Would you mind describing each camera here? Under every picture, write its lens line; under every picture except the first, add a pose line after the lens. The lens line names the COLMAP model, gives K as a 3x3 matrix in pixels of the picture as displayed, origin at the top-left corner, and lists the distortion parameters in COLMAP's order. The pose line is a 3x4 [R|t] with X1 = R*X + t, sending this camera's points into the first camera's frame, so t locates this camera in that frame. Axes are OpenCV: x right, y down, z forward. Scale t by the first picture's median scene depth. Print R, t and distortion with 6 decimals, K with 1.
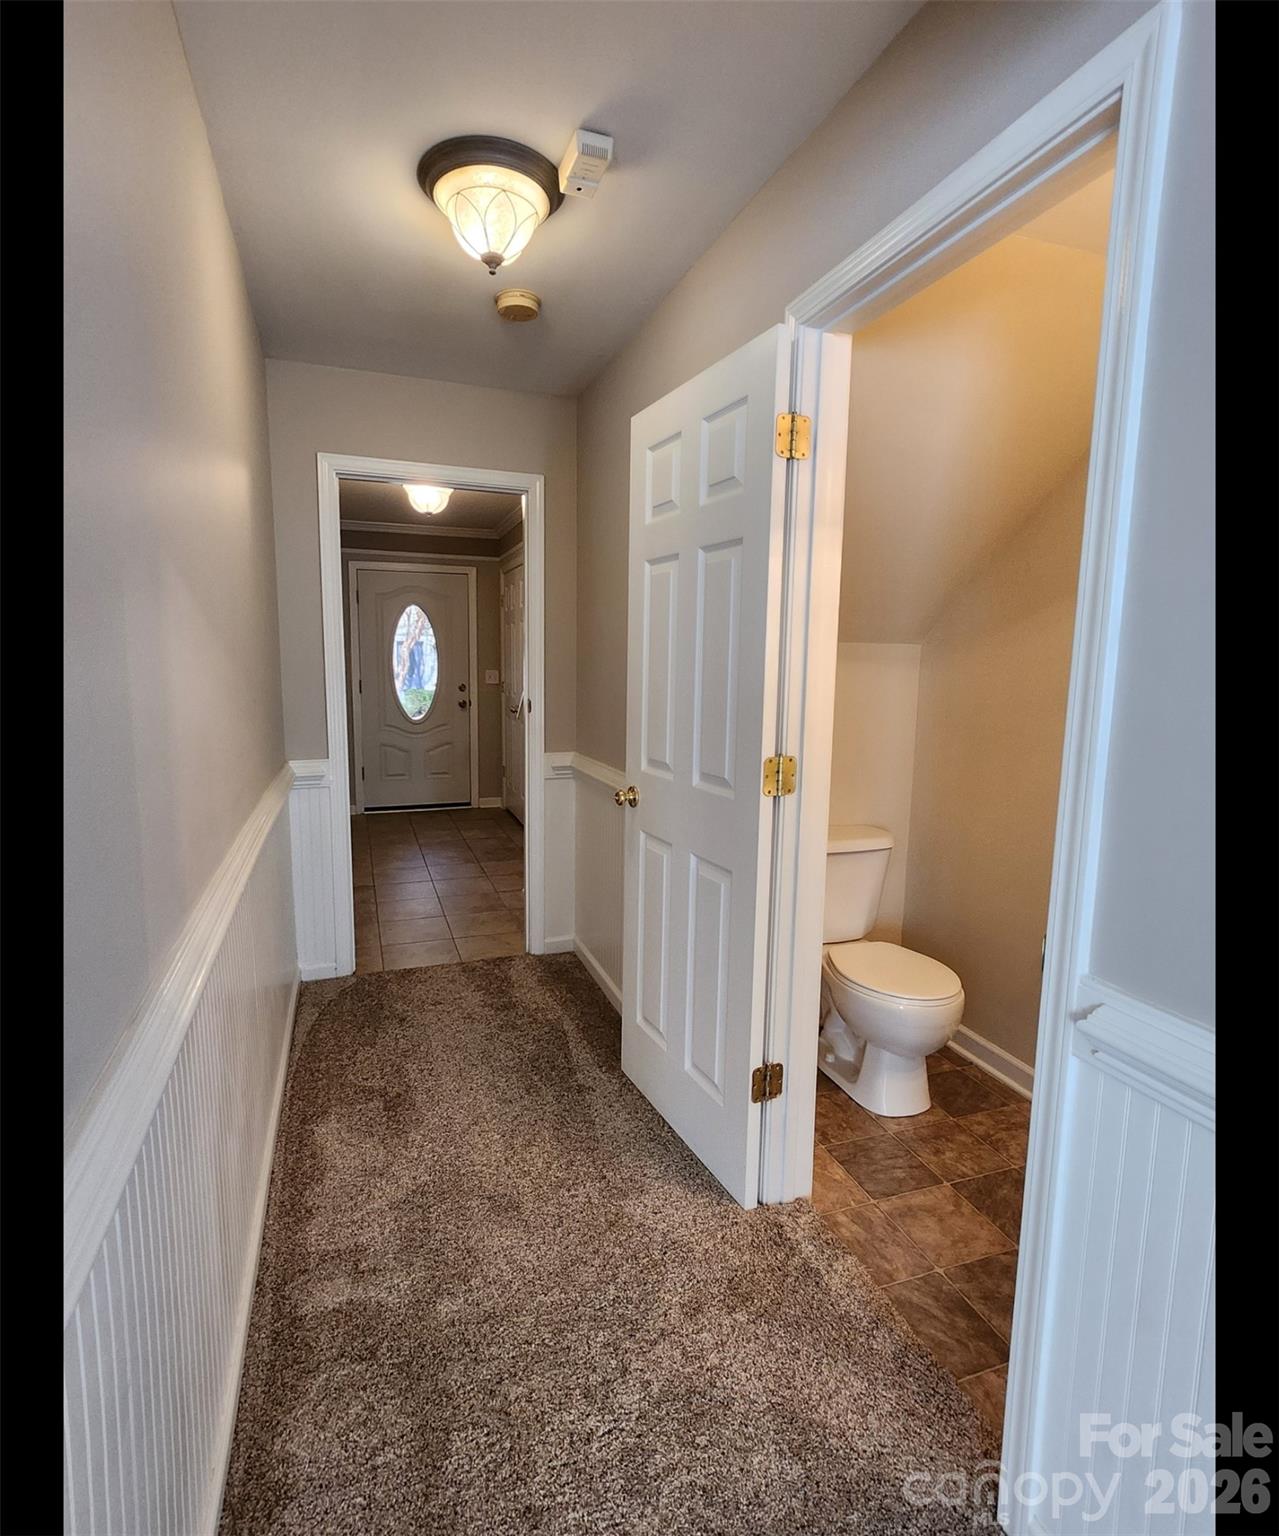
lens RADIAL K [[866.3, 0, 638.2], [0, 866.3, 755.7], [0, 0, 1]] dist [0.015640, -0.000926]
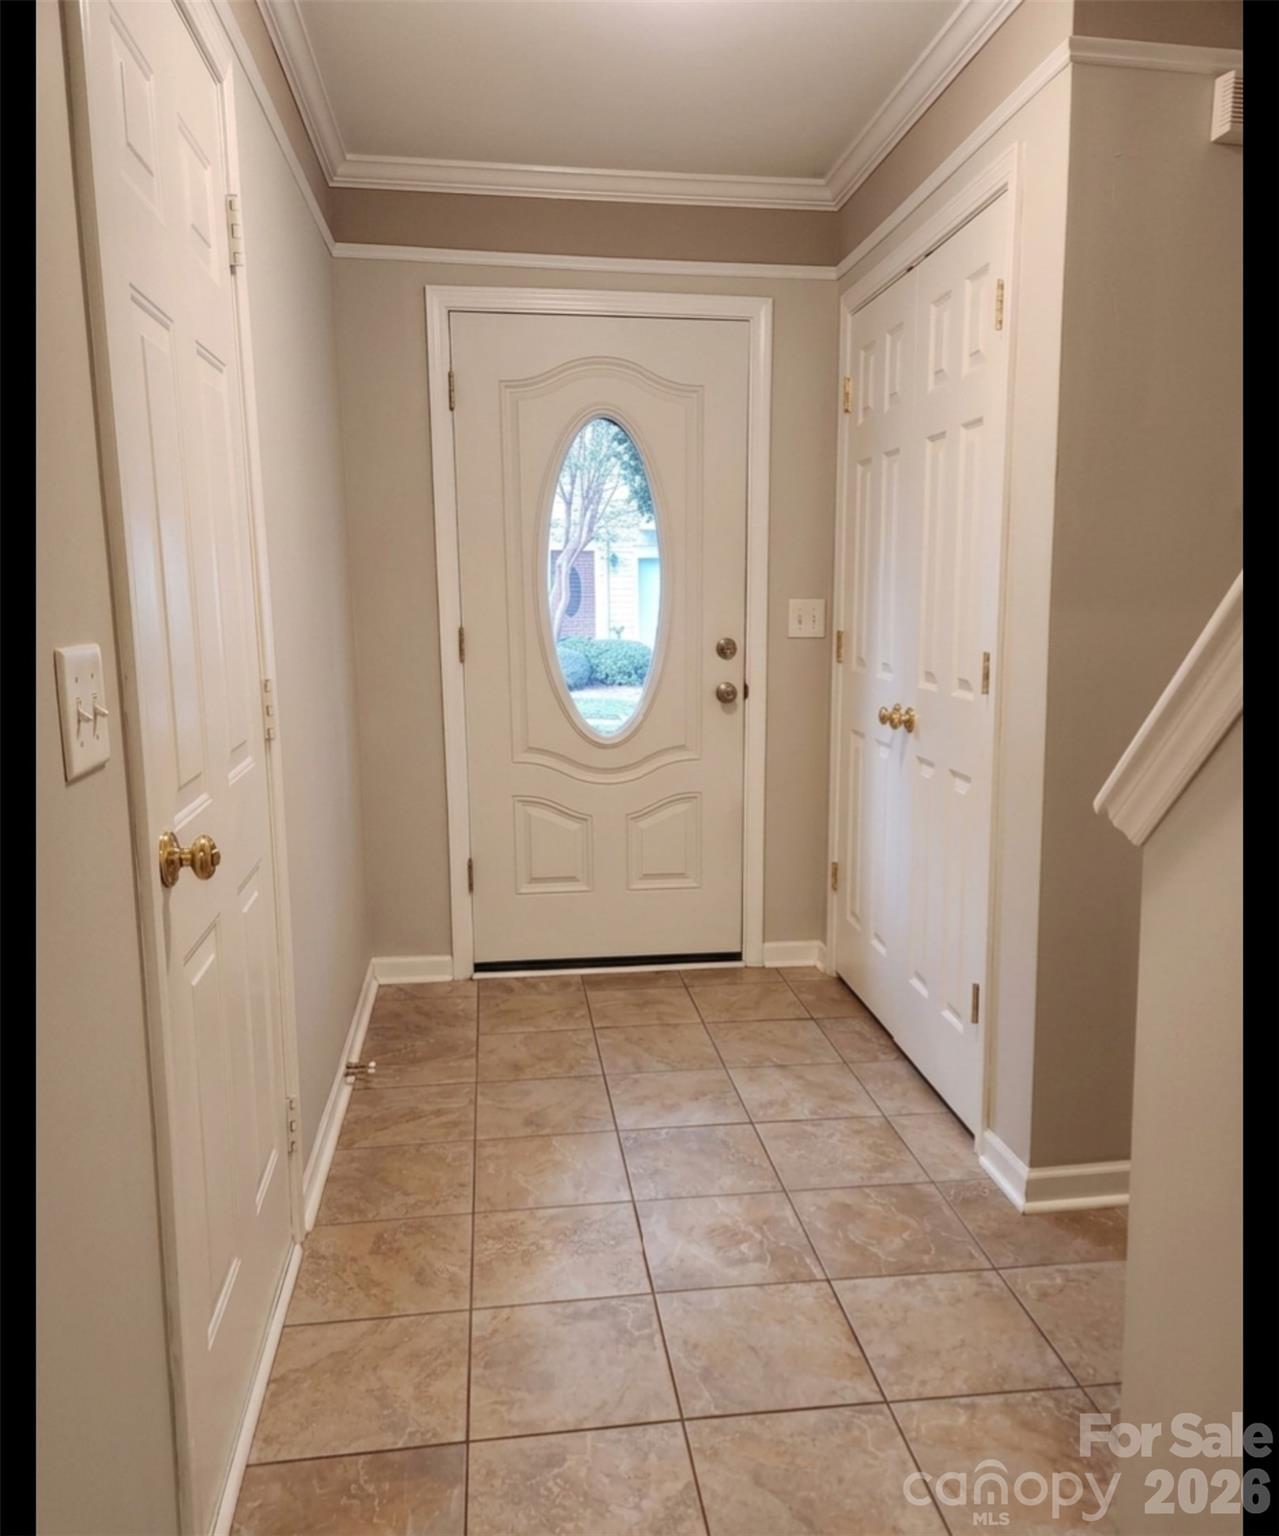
lens RADIAL K [[866.3, 0, 638.2], [0, 866.3, 755.7], [0, 0, 1]] dist [0.015640, -0.000926]
pose [[0.985590, 0.017173, -0.168277, -1.425129], [-0.004038, 0.996938, 0.078086, -0.499098], [0.169103, -0.076281, 0.982642, 5.094332]]
